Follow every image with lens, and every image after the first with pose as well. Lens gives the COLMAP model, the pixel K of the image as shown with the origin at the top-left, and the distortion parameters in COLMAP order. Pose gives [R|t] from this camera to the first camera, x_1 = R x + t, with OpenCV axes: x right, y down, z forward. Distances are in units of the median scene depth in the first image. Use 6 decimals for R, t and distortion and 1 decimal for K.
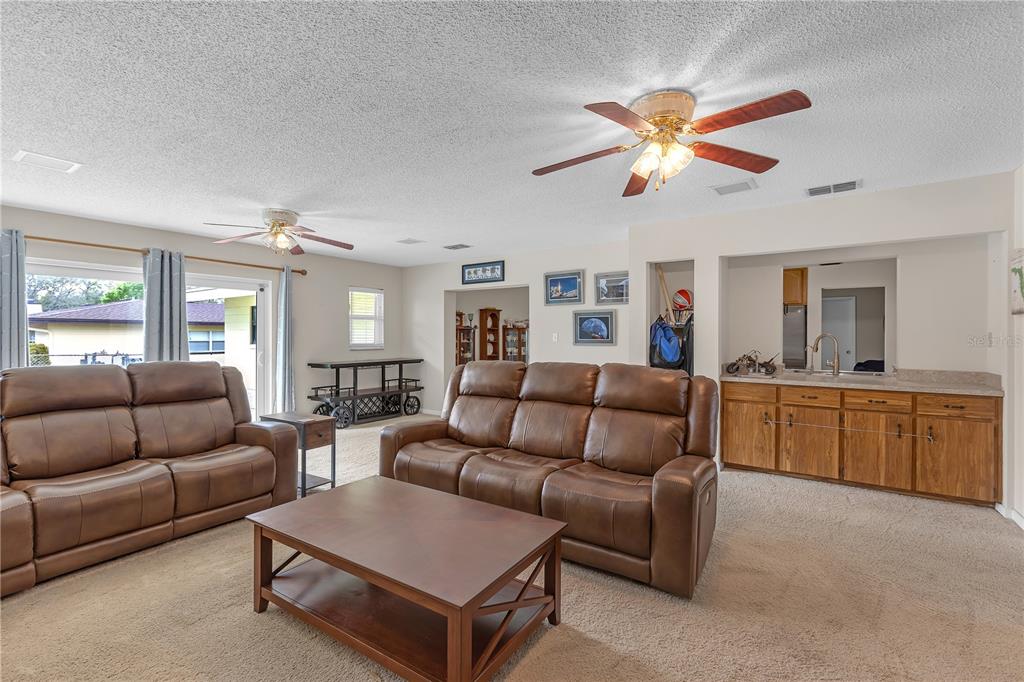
lens RADIAL K [[459.3, 0, 496.5], [0, 459.3, 333.5], [0, 0, 1]] dist [0.002888, -0.000247]
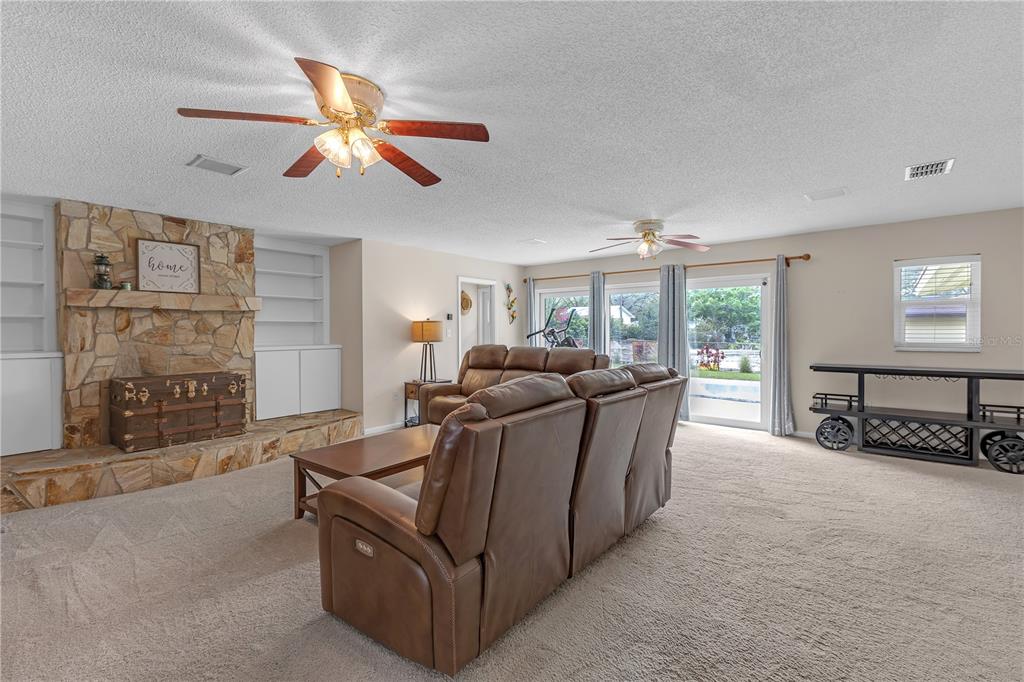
lens RADIAL K [[459.3, 0, 508.3], [0, 459.3, 339.9], [0, 0, 1]] dist [0.002888, -0.000247]
pose [[-0.067511, 0.018544, -0.997546, 0.711234], [0.007524, 0.999808, 0.018077, 0.002953], [0.997690, -0.006285, -0.067638, 0.752397]]
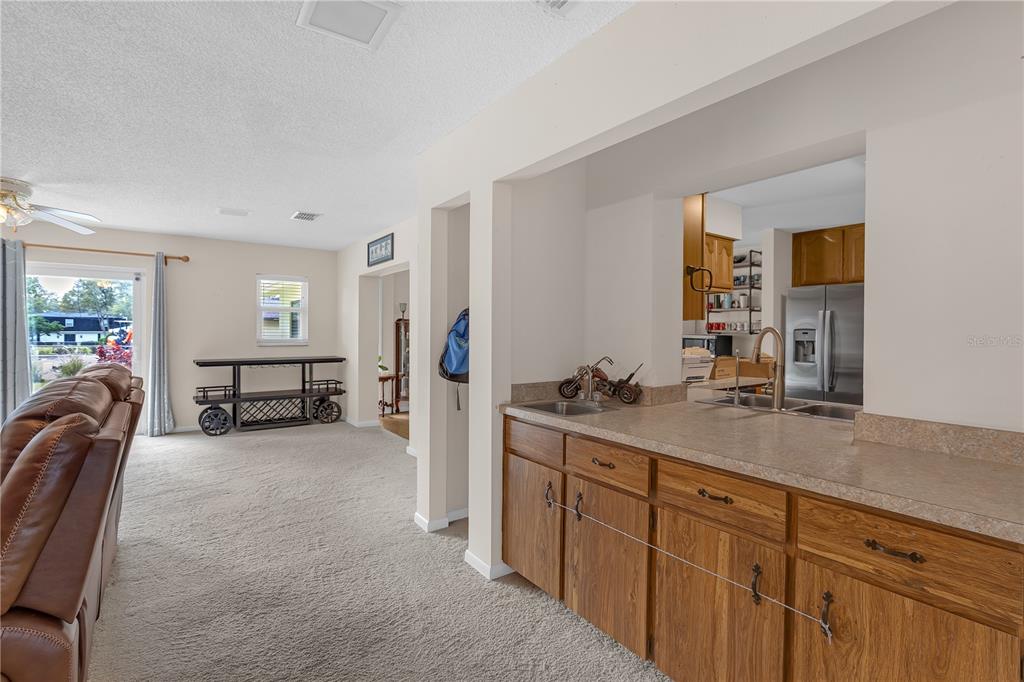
lens RADIAL K [[459.3, 0, 514.4], [0, 459.3, 334.9], [0, 0, 1]] dist [0.002888, -0.000247]
pose [[0.950584, 0.007052, -0.310388, 0.703788], [-0.004044, 0.999938, 0.010334, 0.005883], [0.310441, -0.008568, 0.950554, 0.514574]]
